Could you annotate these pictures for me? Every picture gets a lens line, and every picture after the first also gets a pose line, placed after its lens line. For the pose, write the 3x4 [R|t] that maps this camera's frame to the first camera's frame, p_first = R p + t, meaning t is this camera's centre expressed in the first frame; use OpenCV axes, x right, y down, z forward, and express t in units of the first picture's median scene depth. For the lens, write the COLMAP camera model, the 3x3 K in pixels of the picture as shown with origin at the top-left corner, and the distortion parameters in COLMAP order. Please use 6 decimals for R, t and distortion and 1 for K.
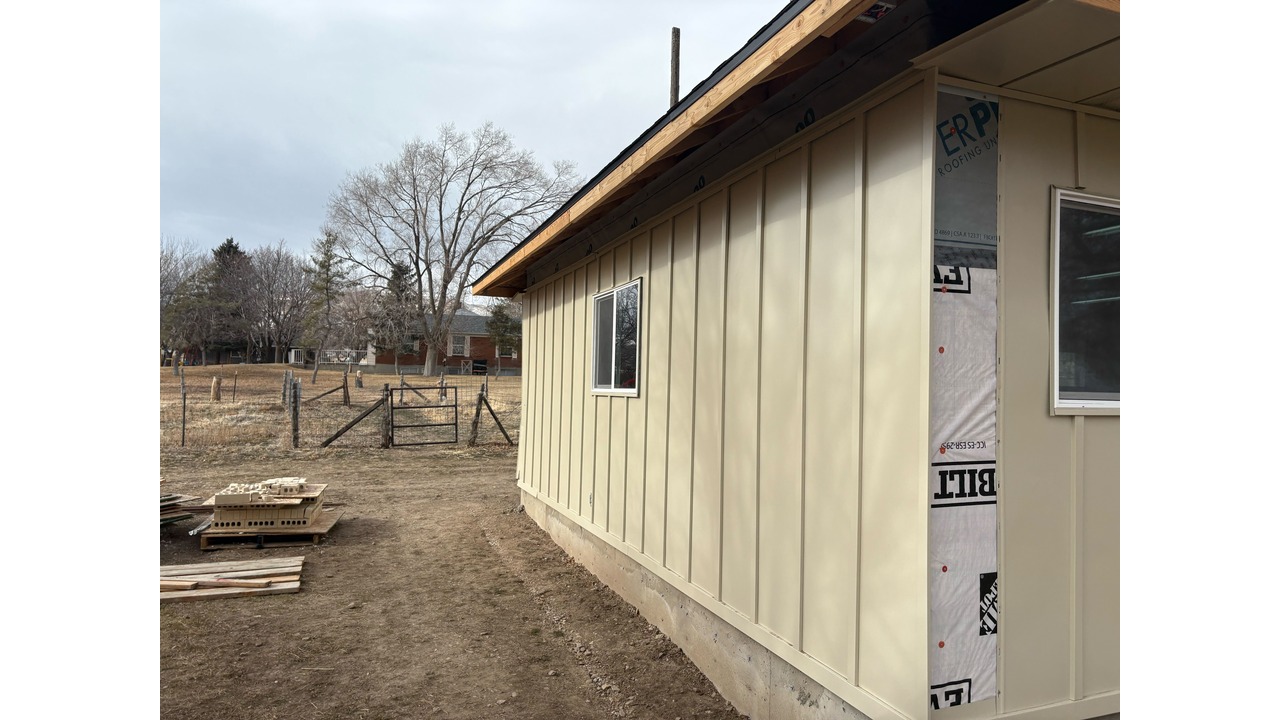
lens RADIAL K [[731.5, 0, 640.0], [0, 731.5, 360.0], [0, 0, 1]] dist [0.024875, 0.000032]
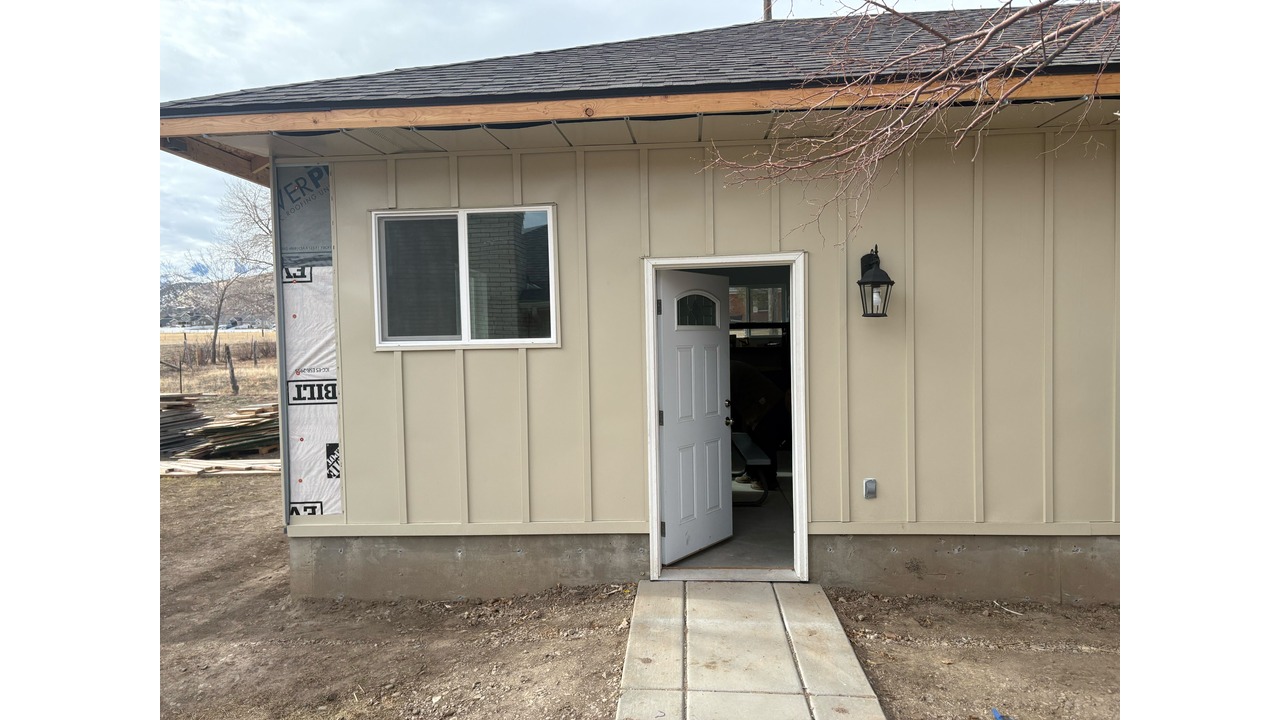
lens RADIAL K [[731.5, 0, 640.0], [0, 731.5, 360.0], [0, 0, 1]] dist [0.024875, 0.000032]
pose [[0.907599, -0.026309, -0.419014, 1.866035], [0.053775, 0.997099, 0.053872, 0.039497], [0.416381, -0.071426, 0.906380, -0.252570]]
